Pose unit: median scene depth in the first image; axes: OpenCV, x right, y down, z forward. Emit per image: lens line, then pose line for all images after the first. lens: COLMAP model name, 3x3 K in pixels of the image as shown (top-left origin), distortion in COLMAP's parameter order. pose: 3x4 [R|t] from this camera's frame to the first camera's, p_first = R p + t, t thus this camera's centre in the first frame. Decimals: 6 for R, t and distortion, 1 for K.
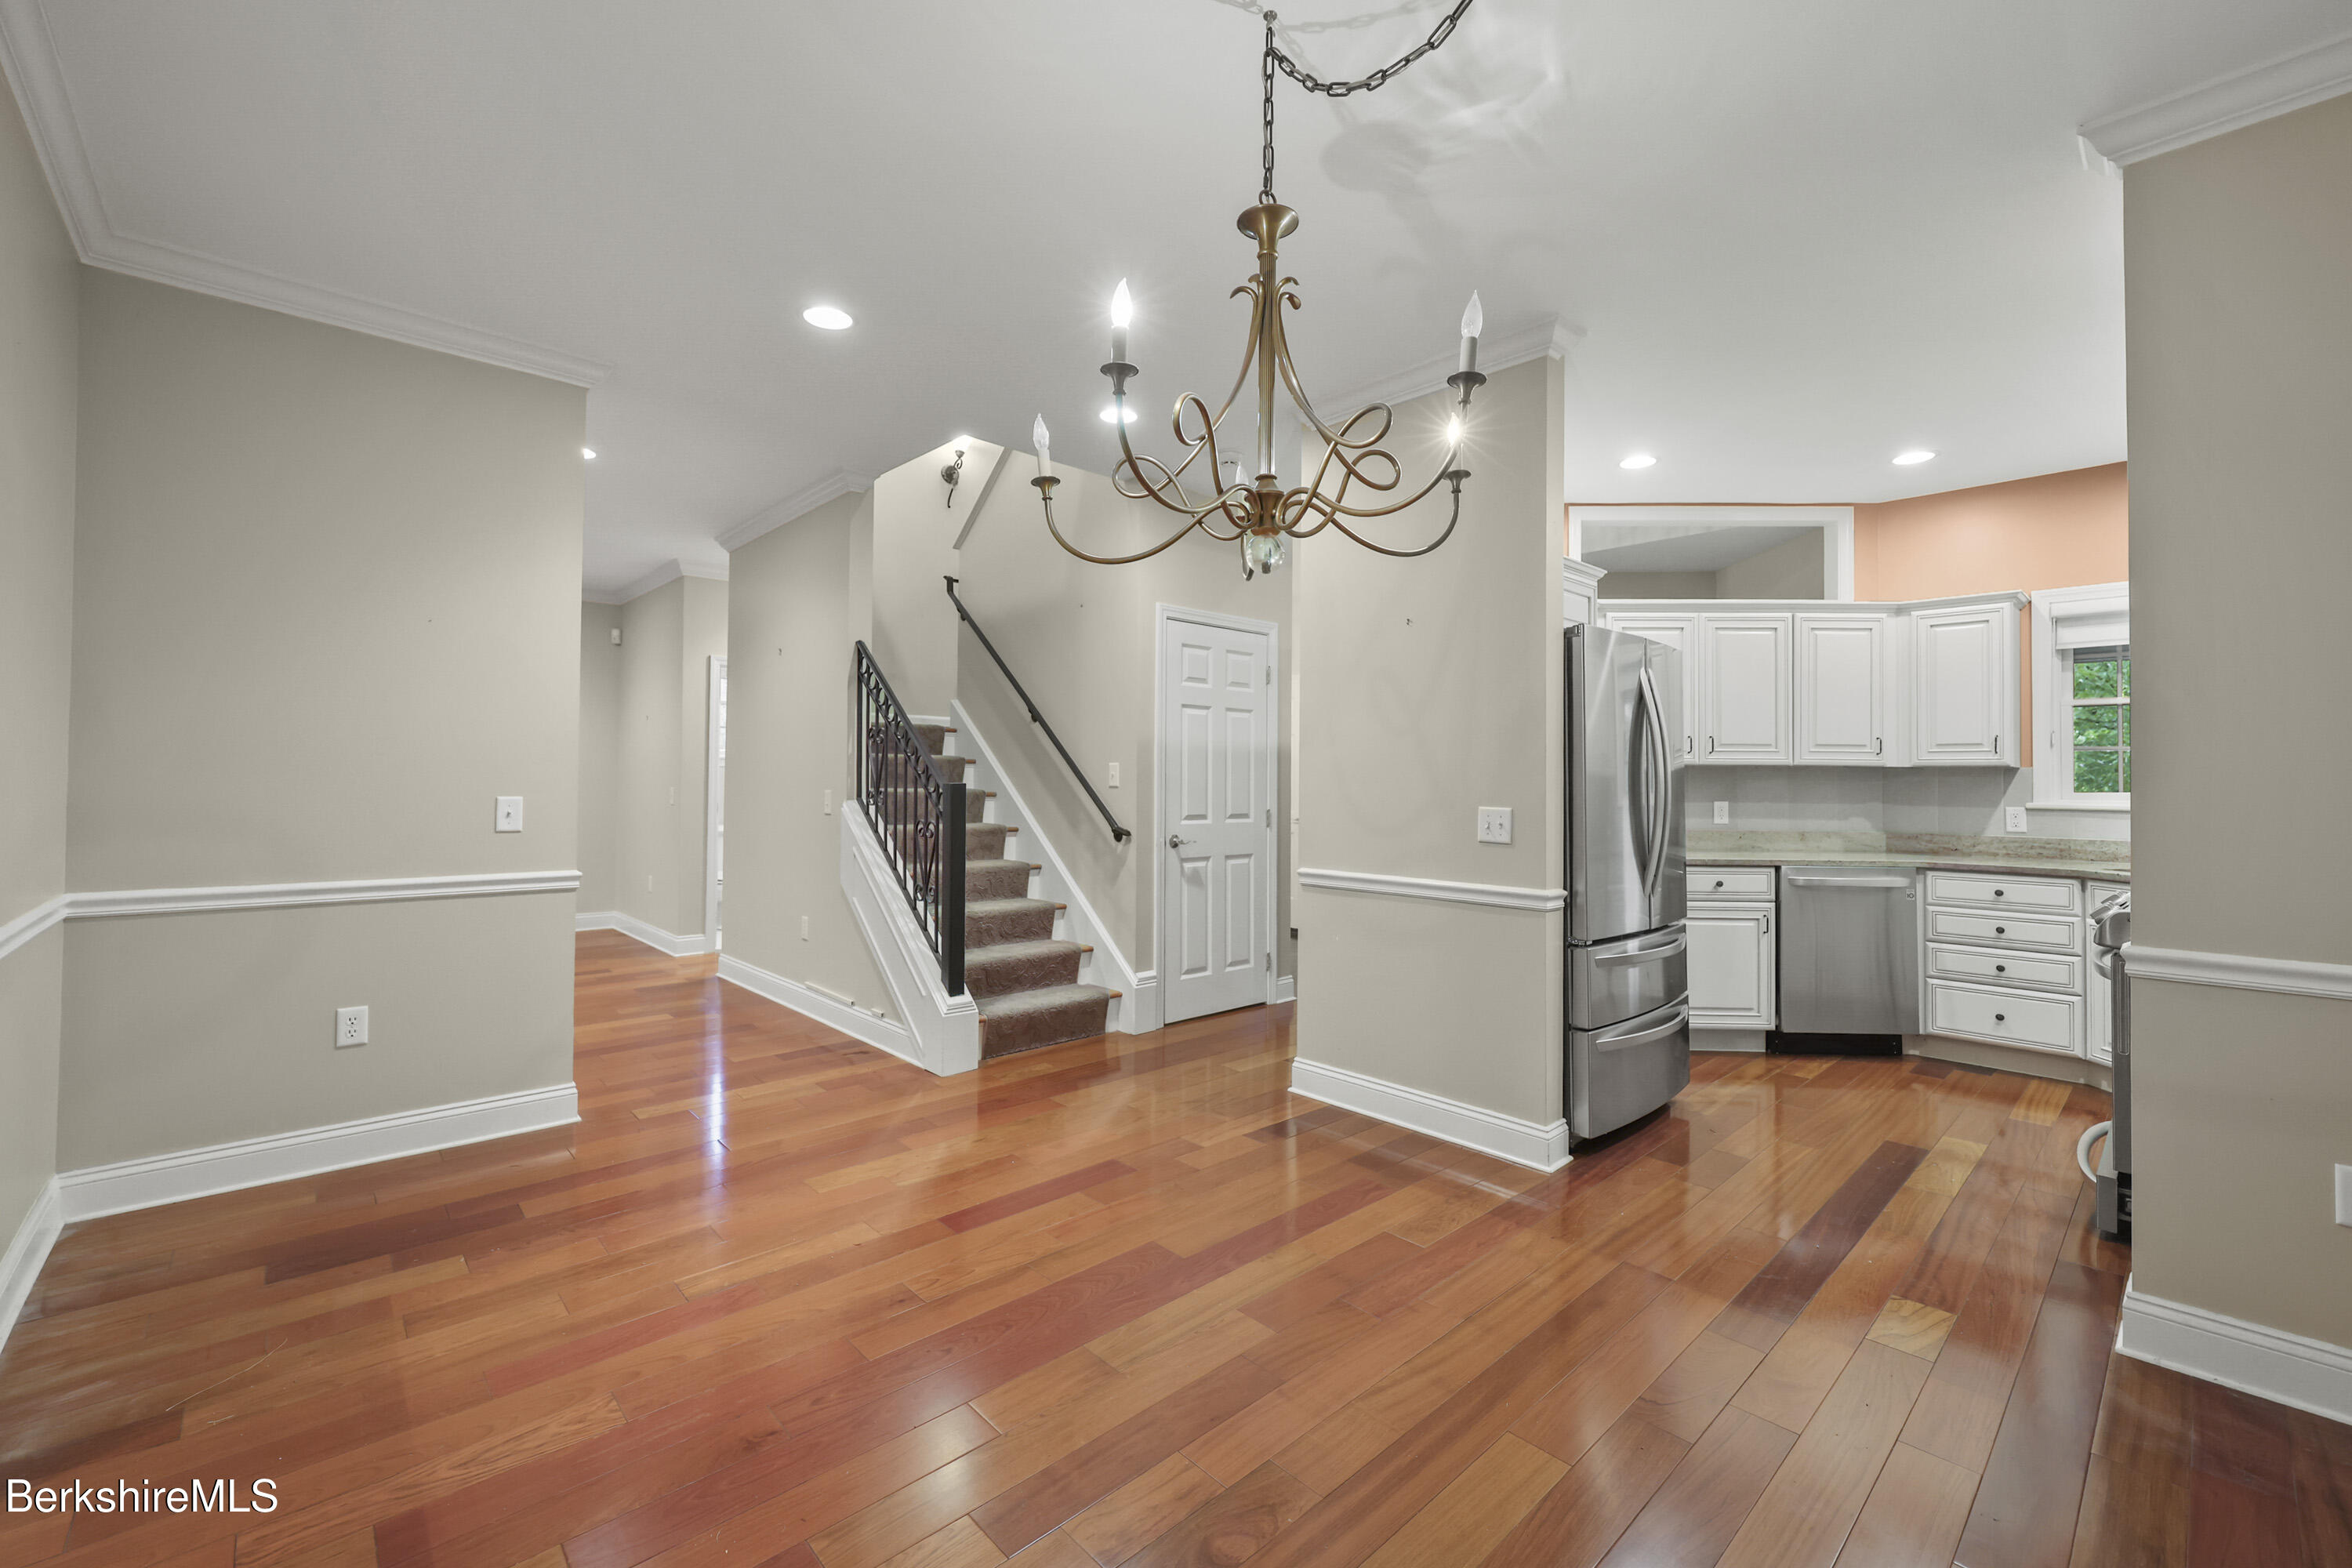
lens RADIAL K [[953.8, 0, 1173.6], [0, 953.8, 760.0], [0, 0, 1]] dist [-0.002458, 0.000636]
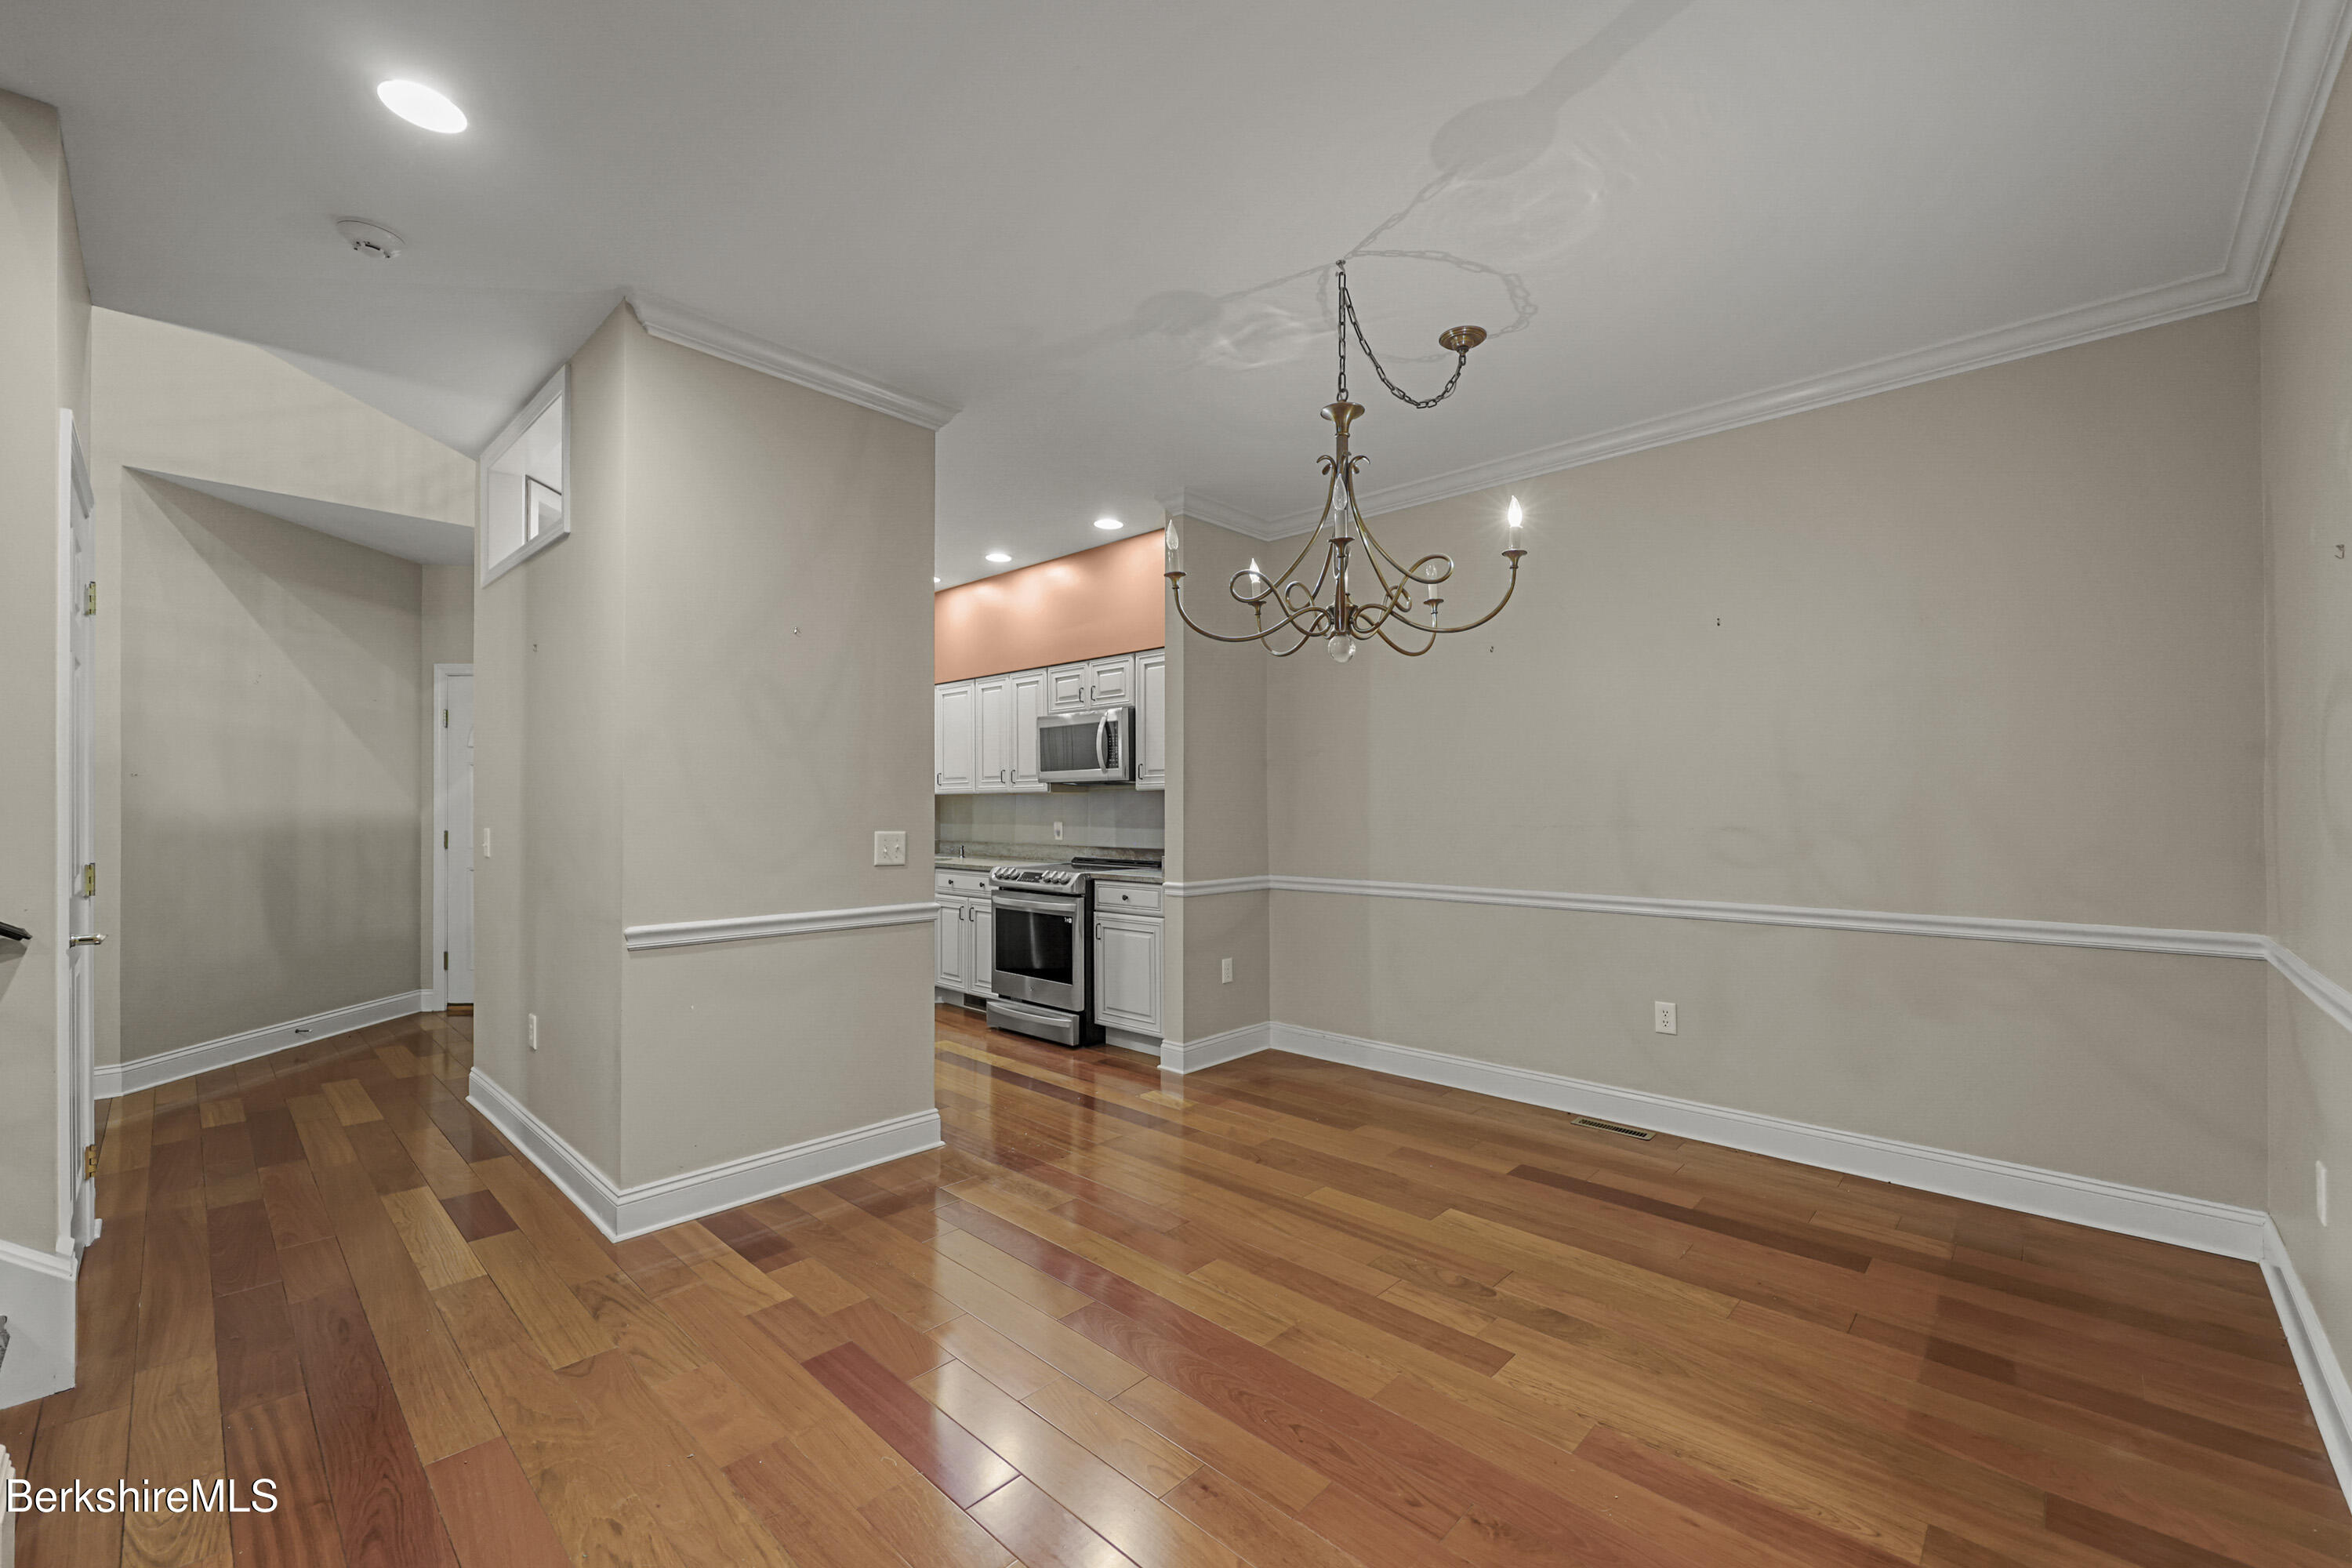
lens RADIAL K [[953.8, 0, 1172.3], [0, 953.8, 796.1], [0, 0, 1]] dist [-0.002458, 0.000636]
pose [[-0.063483, 0.003820, 0.997976, -0.532592], [-0.023379, 0.999713, -0.005314, 0.006002], [-0.997709, -0.023669, -0.063376, 0.549697]]
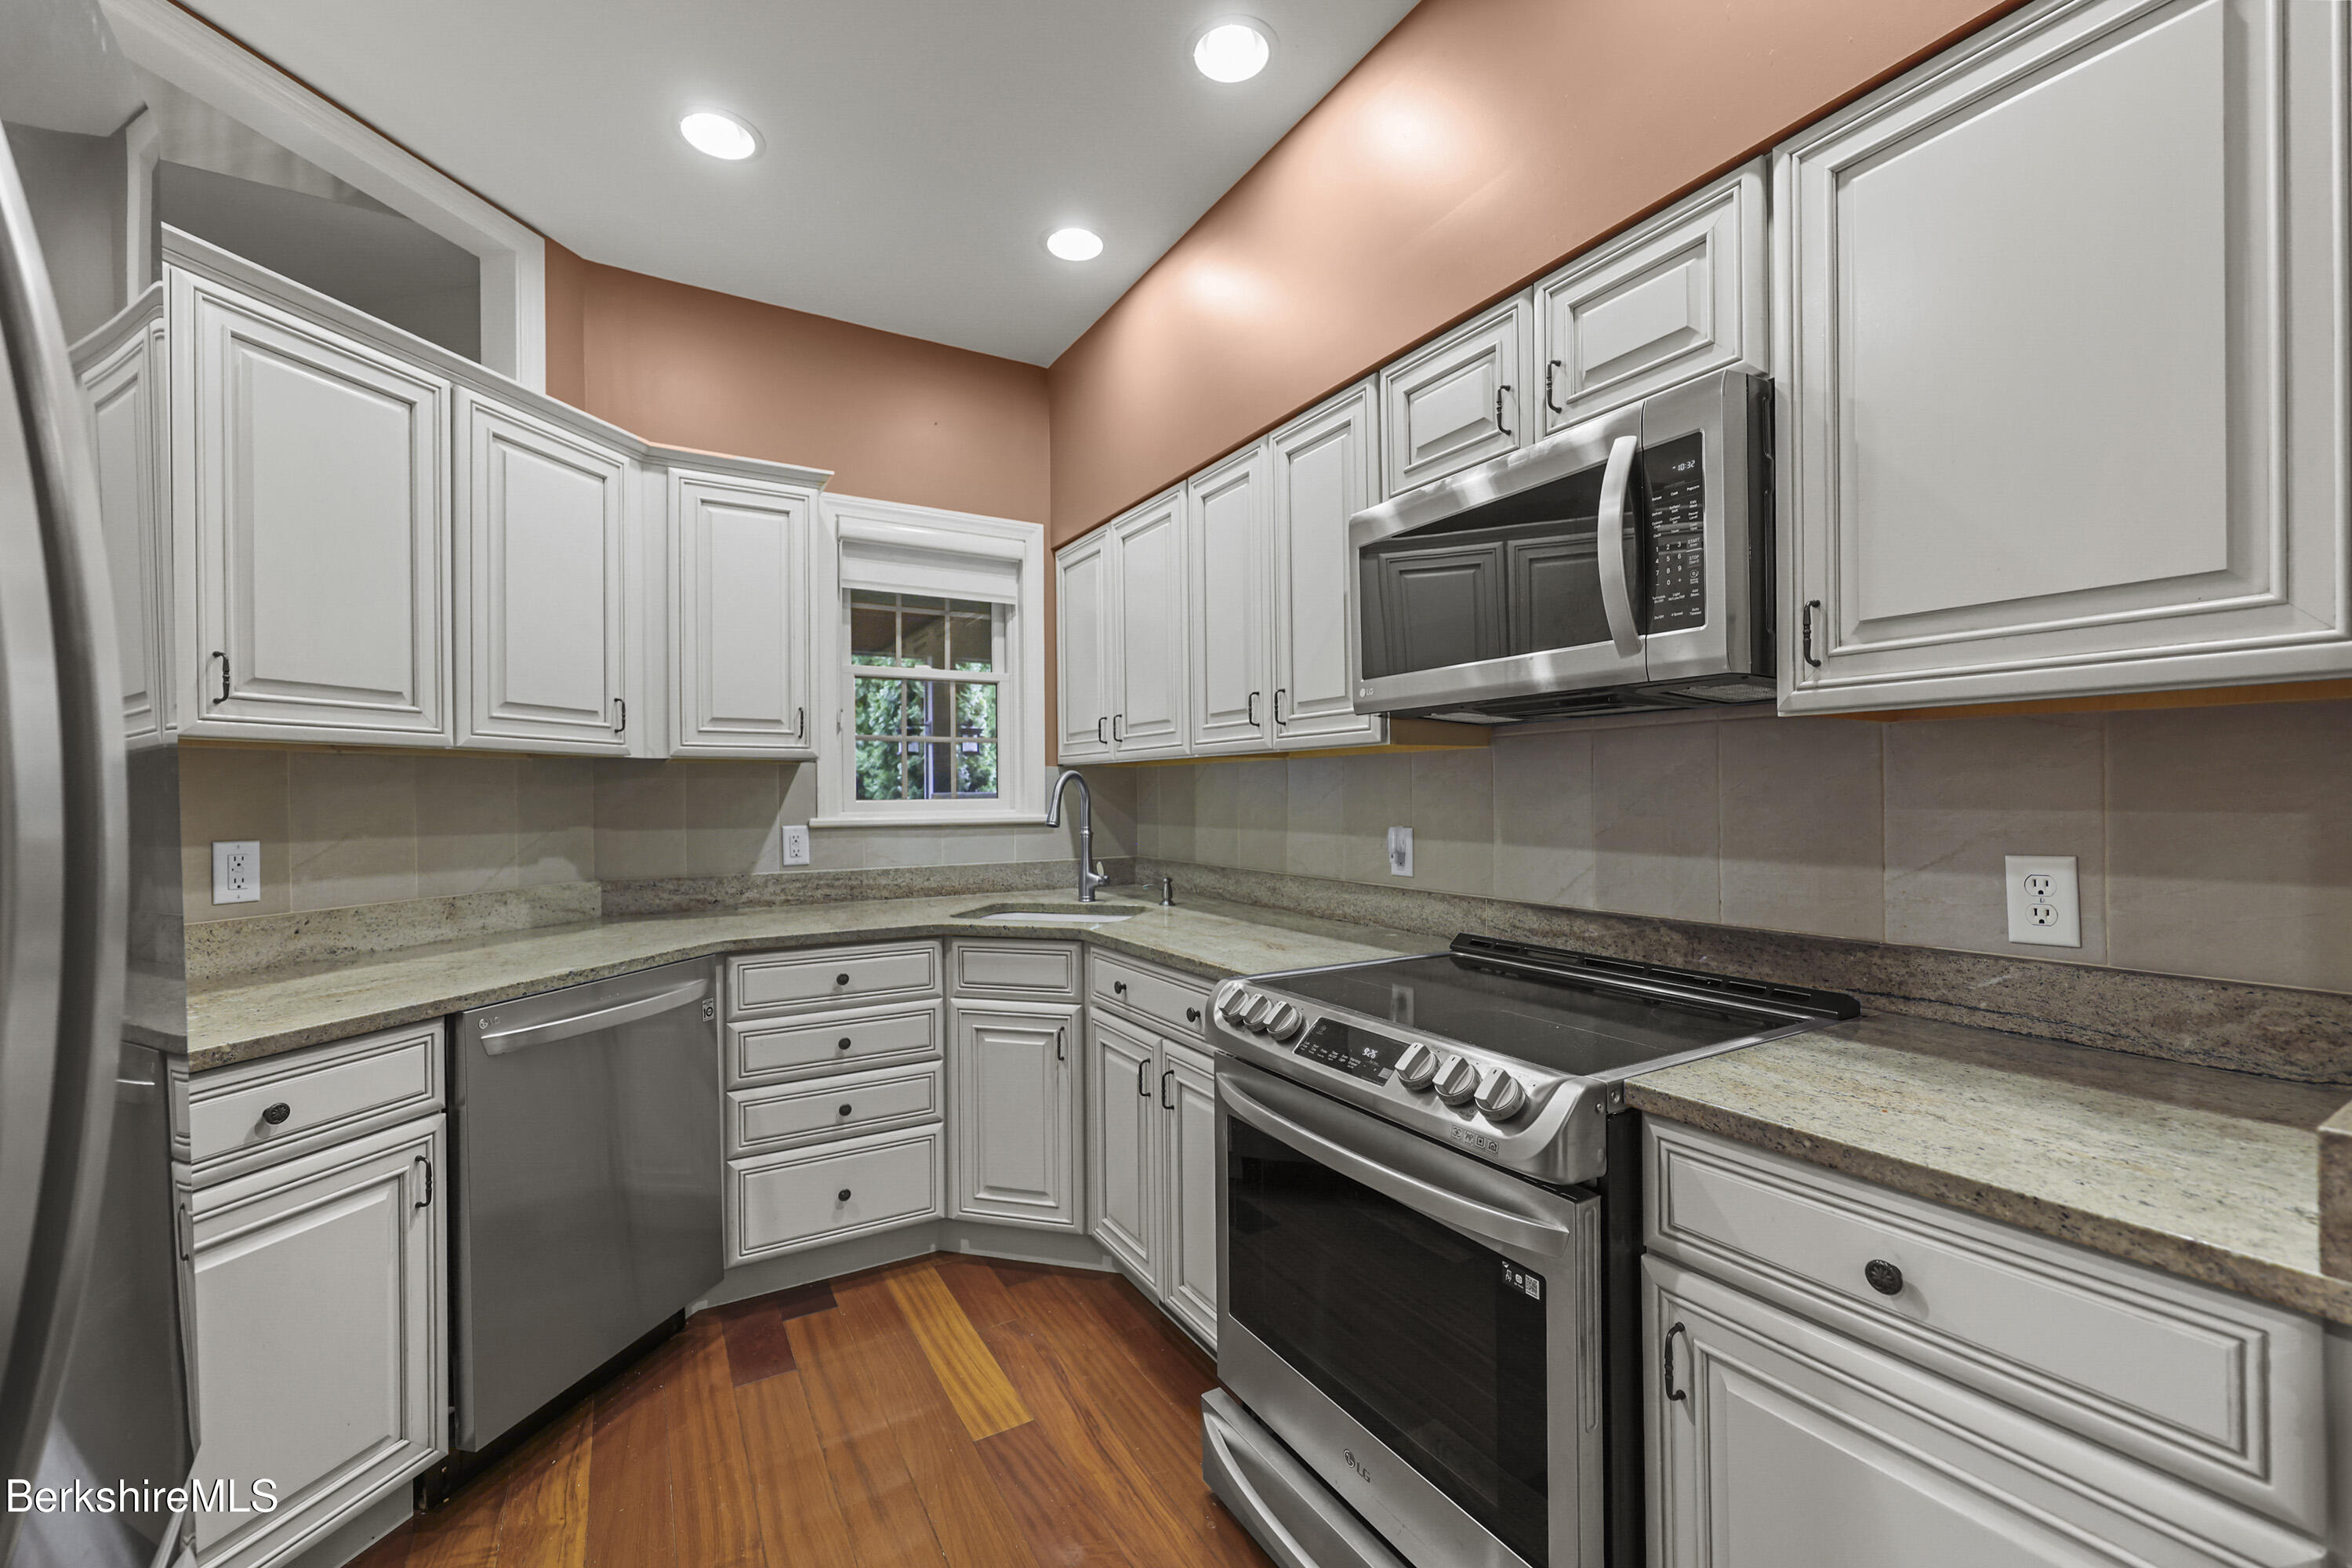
lens RADIAL K [[953.8, 0, 1184.7], [0, 953.8, 795.1], [0, 0, 1]] dist [-0.002458, 0.000636]
pose [[0.203203, -0.012586, 0.979056, 0.323896], [-0.014433, 0.999770, 0.015848, 0.015875], [-0.979030, -0.017351, 0.202974, 0.635701]]
